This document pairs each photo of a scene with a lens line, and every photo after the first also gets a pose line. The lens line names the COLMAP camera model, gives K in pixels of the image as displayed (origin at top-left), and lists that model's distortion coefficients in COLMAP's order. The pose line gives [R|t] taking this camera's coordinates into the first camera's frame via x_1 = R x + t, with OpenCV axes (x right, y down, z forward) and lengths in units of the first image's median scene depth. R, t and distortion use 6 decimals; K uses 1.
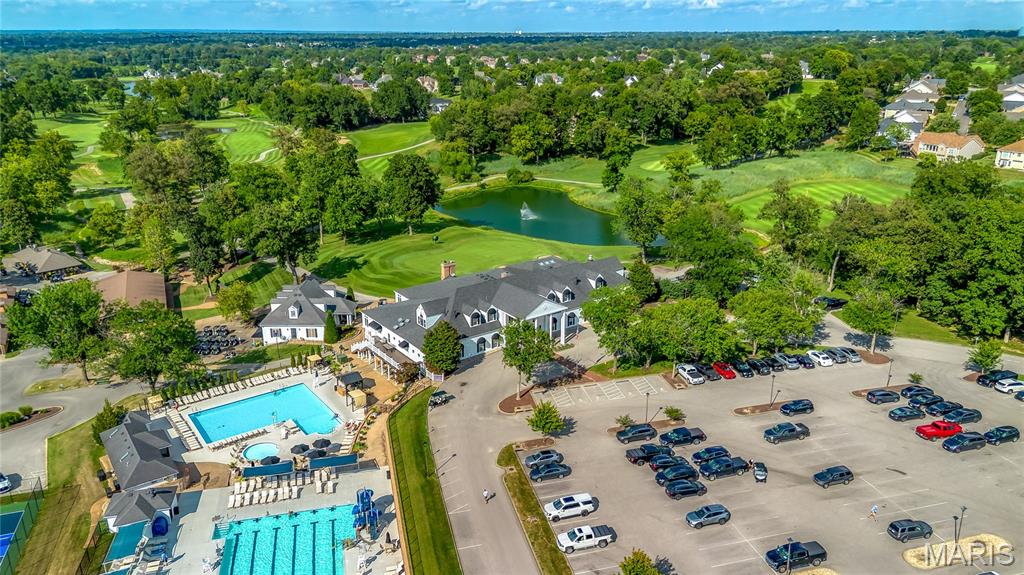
lens RADIAL K [[735.7, 0, 512.0], [0, 735.7, 287.5], [0, 0, 1]] dist [0.077871, -0.068330]
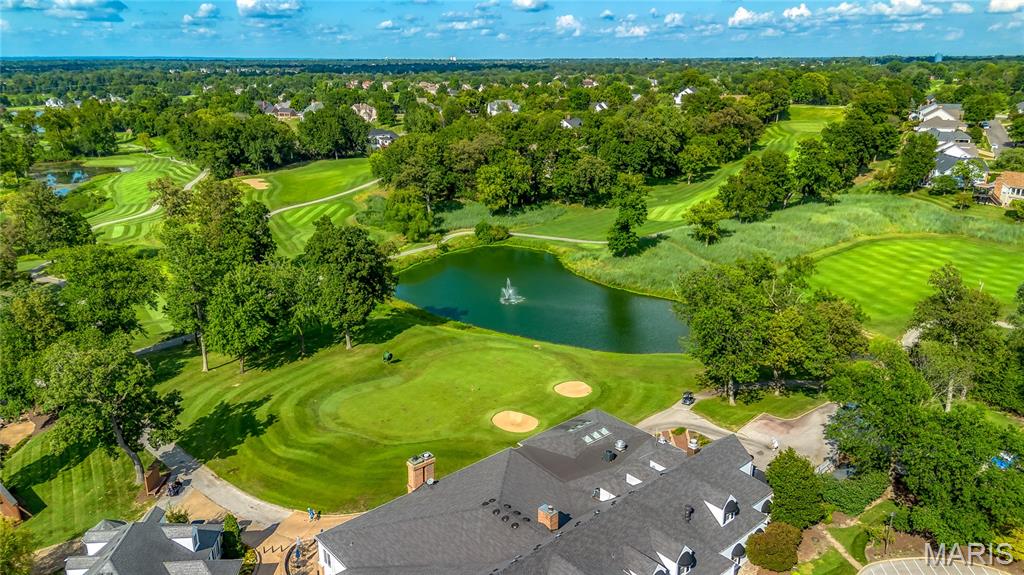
lens RADIAL K [[735.7, 0, 512.0], [0, 735.7, 287.5], [0, 0, 1]] dist [0.077871, -0.068330]
pose [[0.996435, -0.026929, 0.079951, -0.027715], [0.029490, 0.999084, -0.031022, -0.062248], [-0.079043, 0.033269, 0.996316, 0.209934]]
